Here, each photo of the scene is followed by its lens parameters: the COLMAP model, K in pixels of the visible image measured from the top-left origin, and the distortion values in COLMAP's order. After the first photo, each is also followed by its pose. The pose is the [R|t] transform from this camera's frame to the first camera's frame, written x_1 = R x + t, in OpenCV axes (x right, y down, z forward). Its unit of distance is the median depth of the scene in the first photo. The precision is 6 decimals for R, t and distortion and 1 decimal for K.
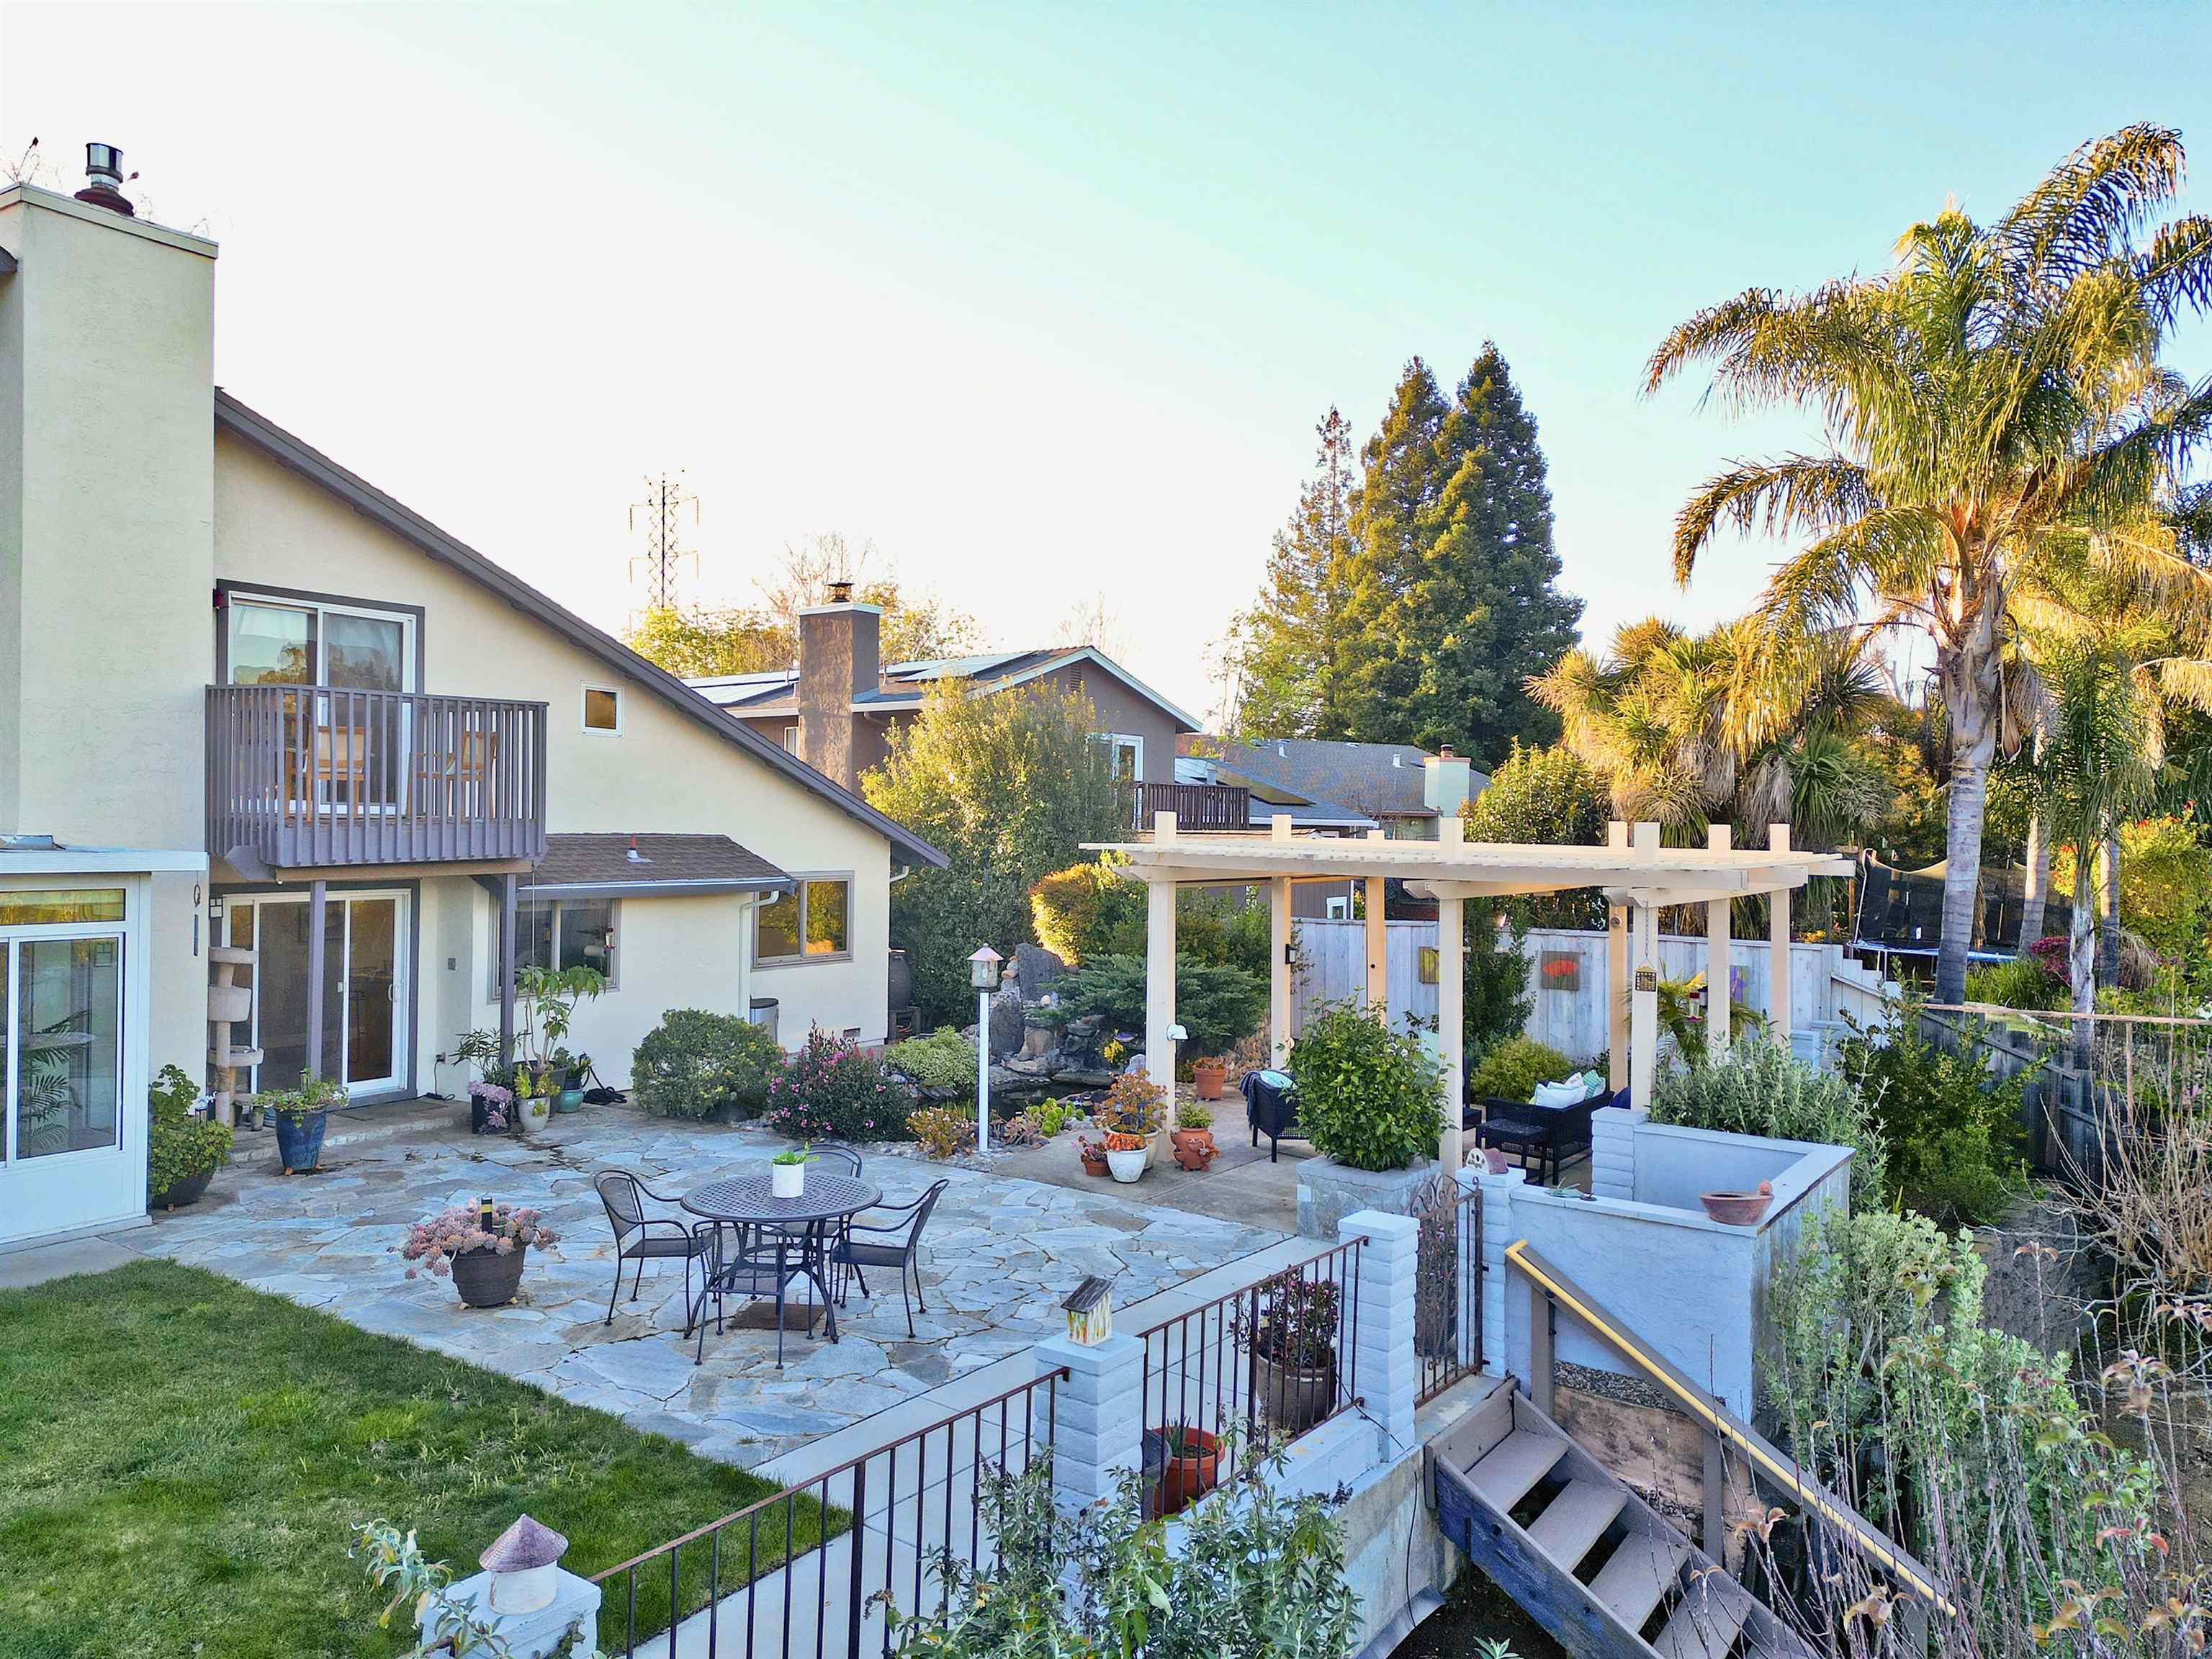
lens RADIAL K [[1566.5, 0, 1075.6], [0, 1566.5, 824.6], [0, 0, 1]] dist [0.045892, -0.012211]
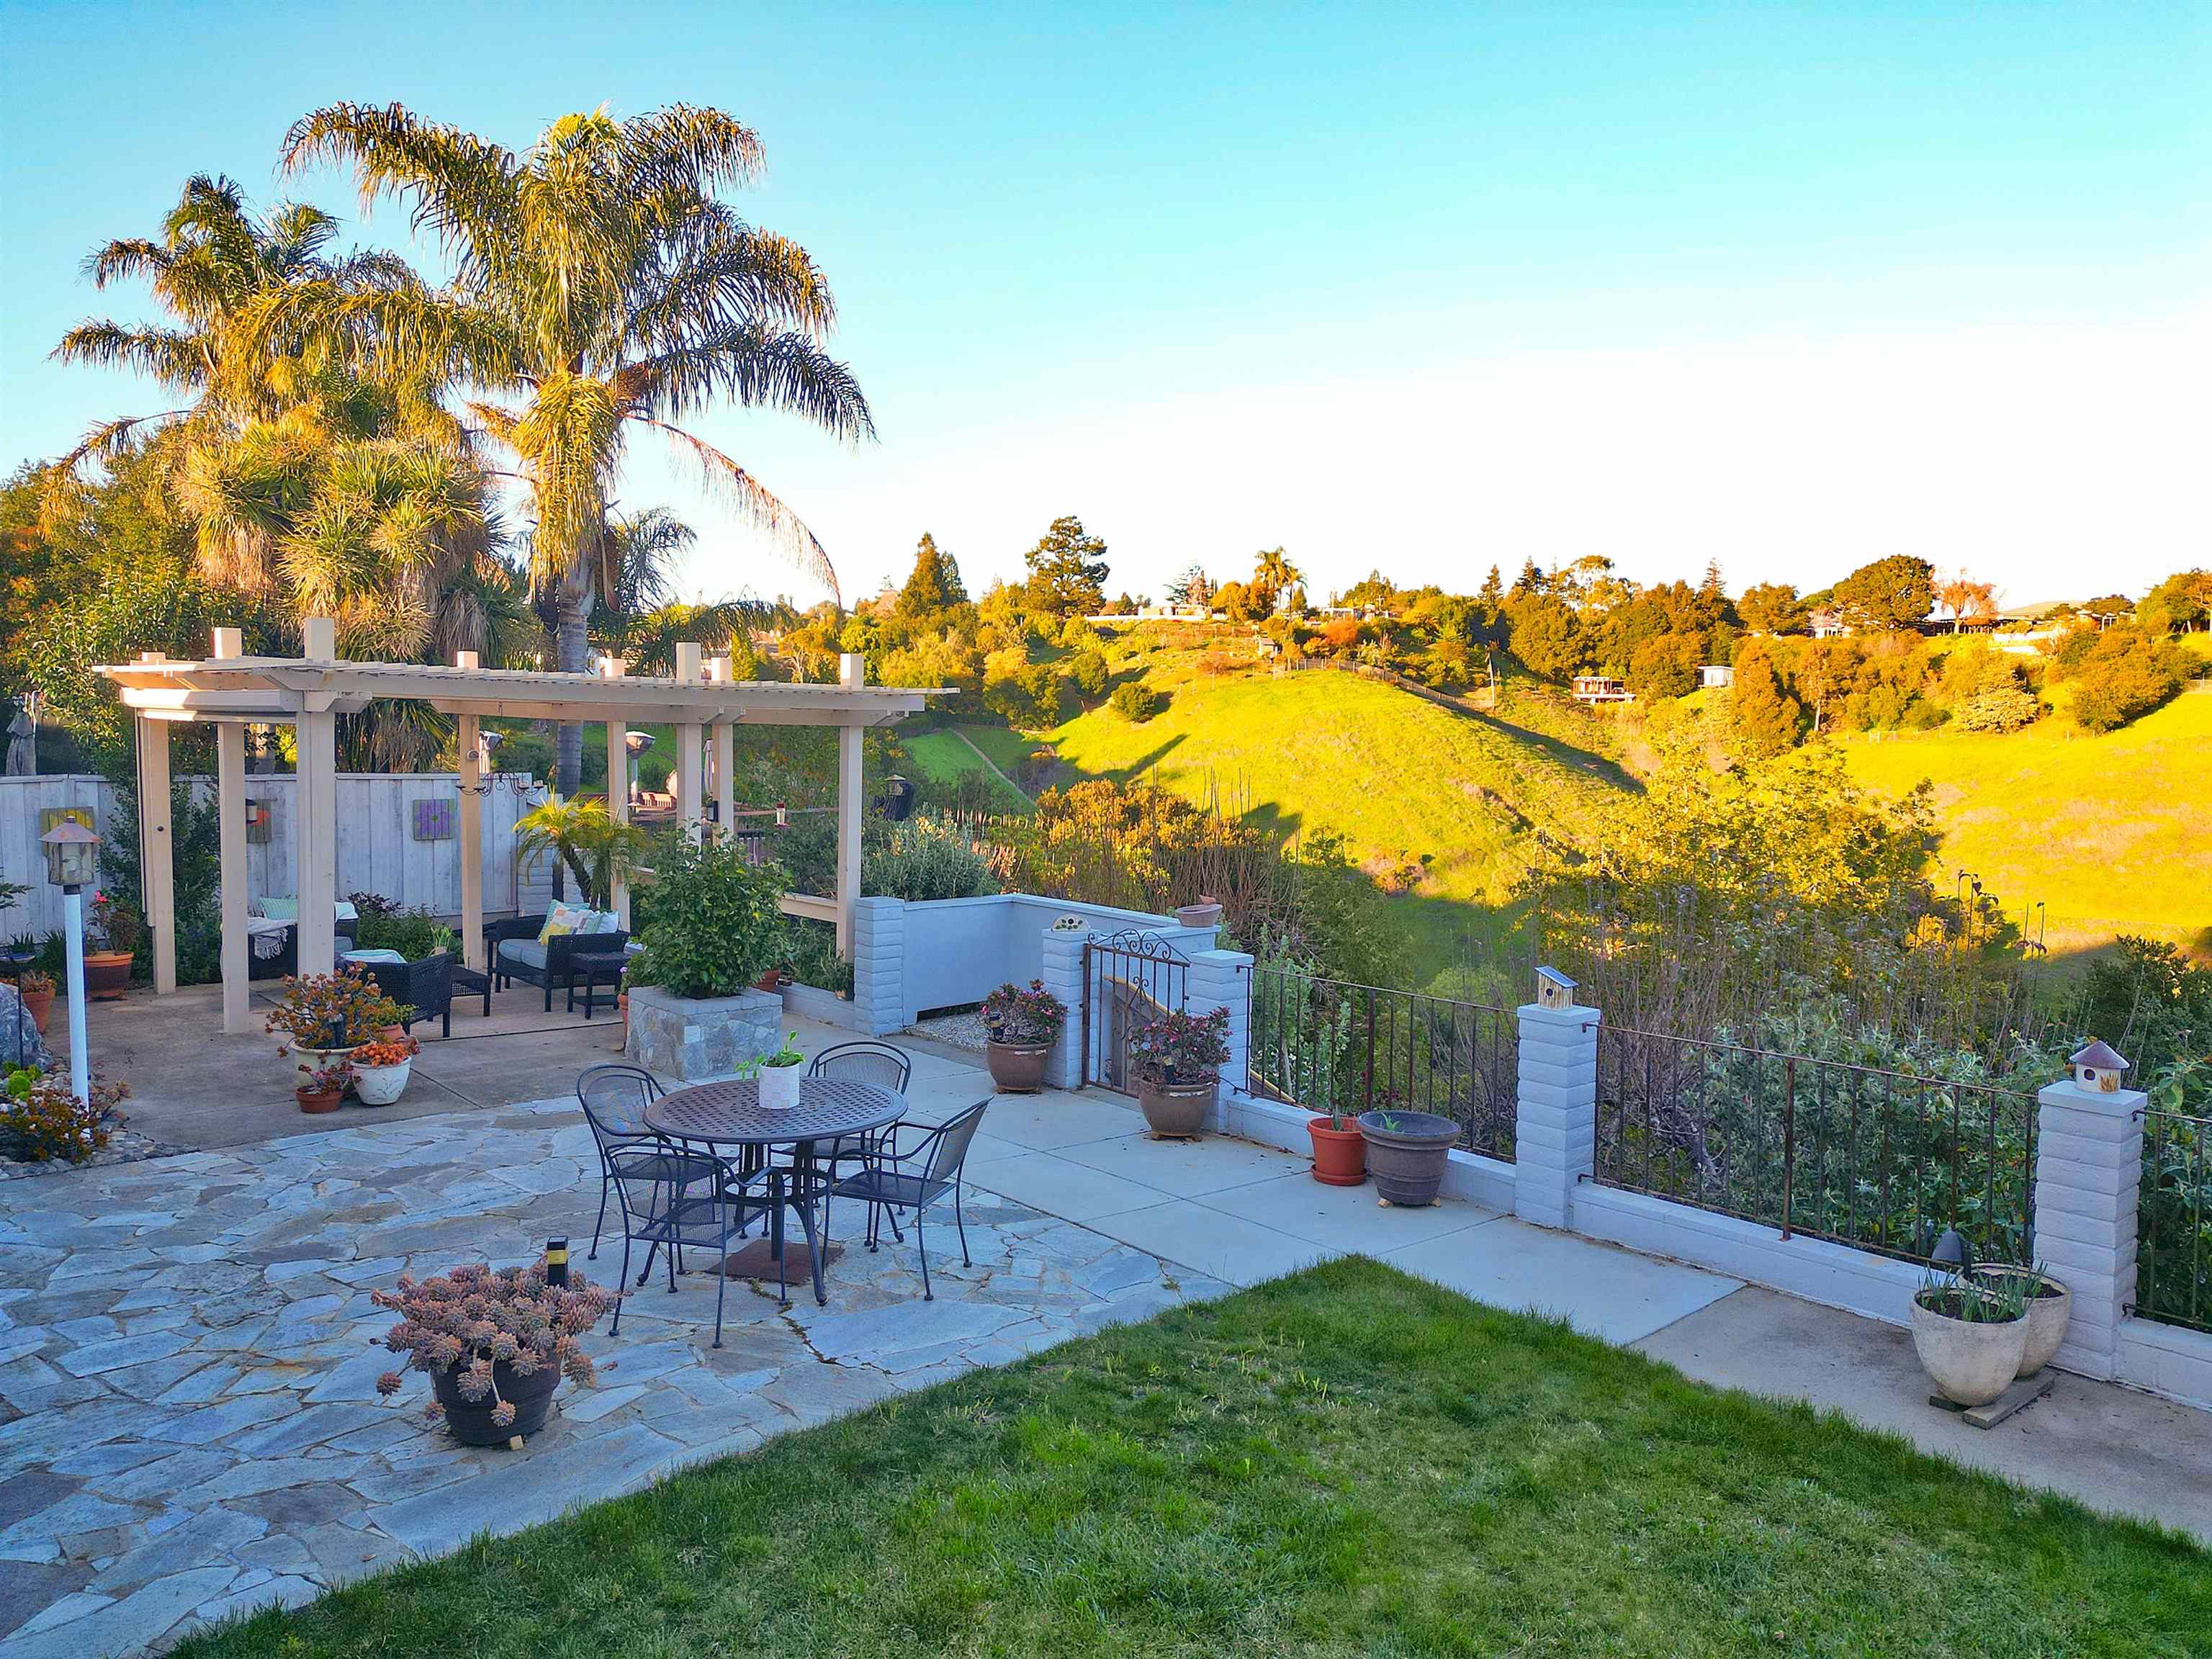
lens RADIAL K [[1560.6, 0, 1106.0], [0, 1560.6, 829.5], [0, 0, 1]] dist [0.089138, -0.094345]
pose [[0.214811, -0.079401, 0.973423, -0.681043], [-0.007050, 0.996538, 0.082842, 0.029711], [-0.976630, -0.024658, 0.213507, 0.529397]]
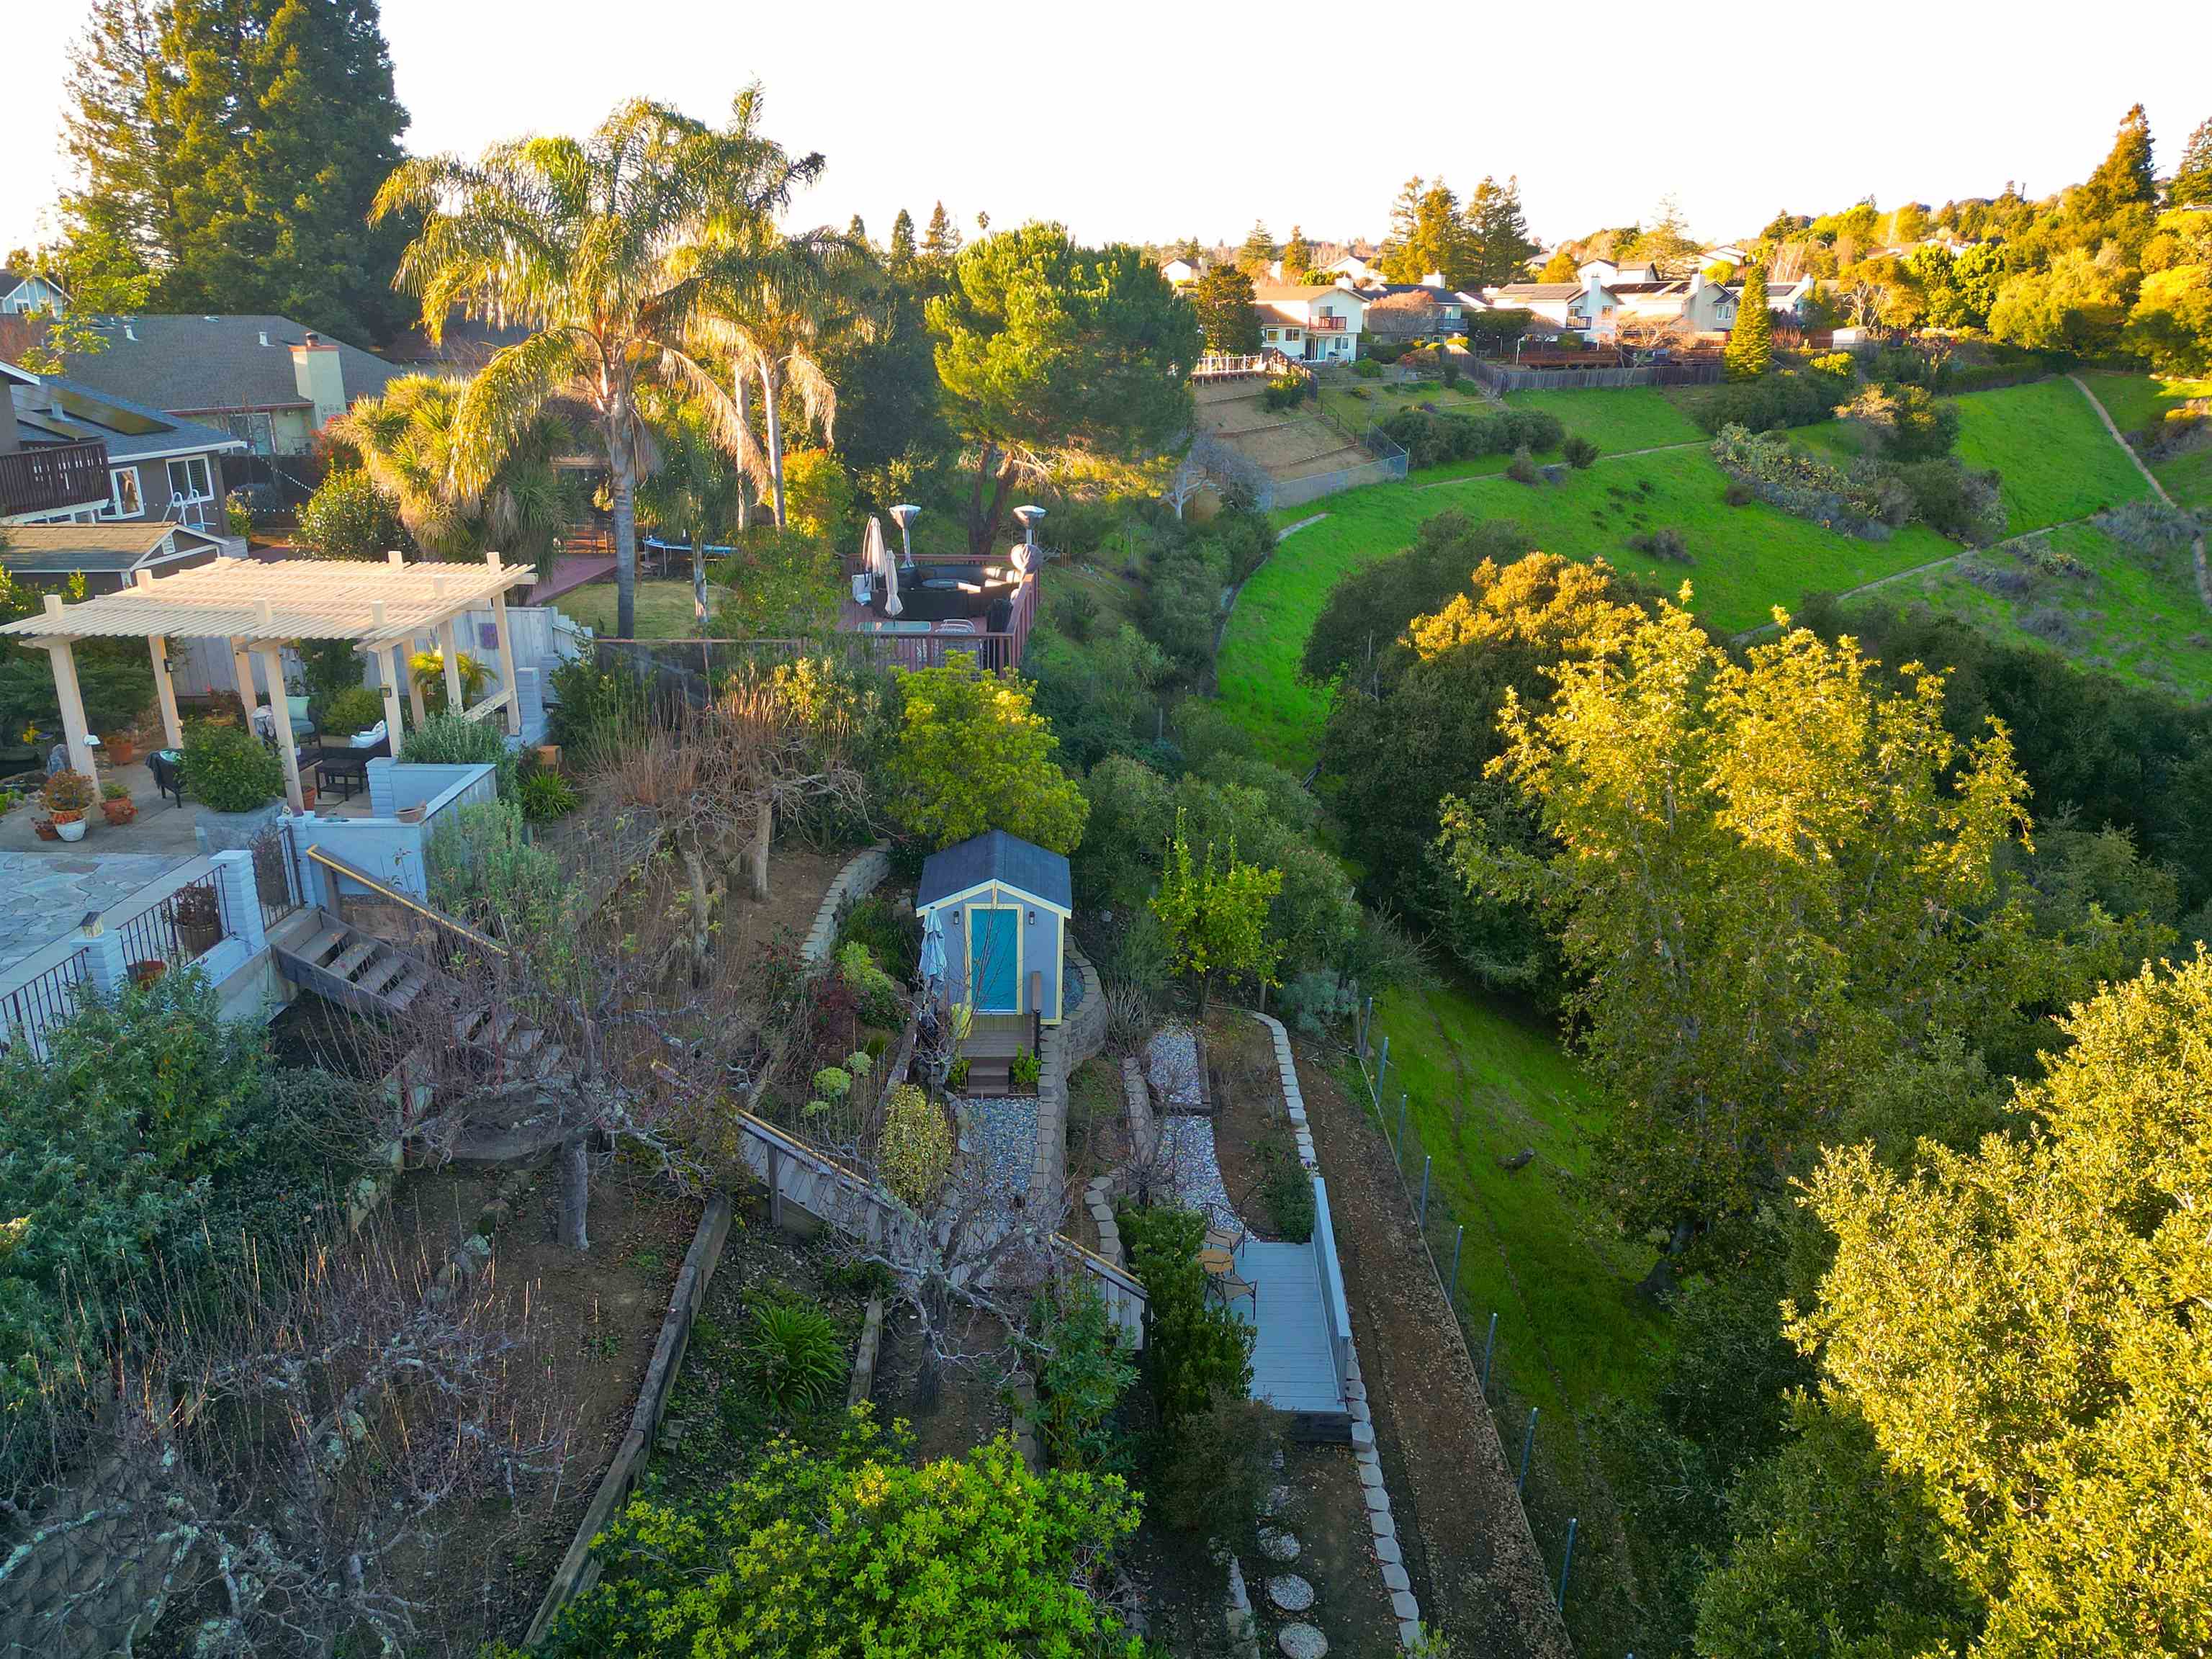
lens RADIAL K [[1566.5, 0, 1075.6], [0, 1566.5, 824.6], [0, 0, 1]] dist [0.045892, -0.012211]
pose [[0.802743, -0.187322, 0.566139, -0.066222], [0.005133, 0.951516, 0.307556, -0.292880], [-0.596303, -0.243983, 0.764785, -0.875595]]
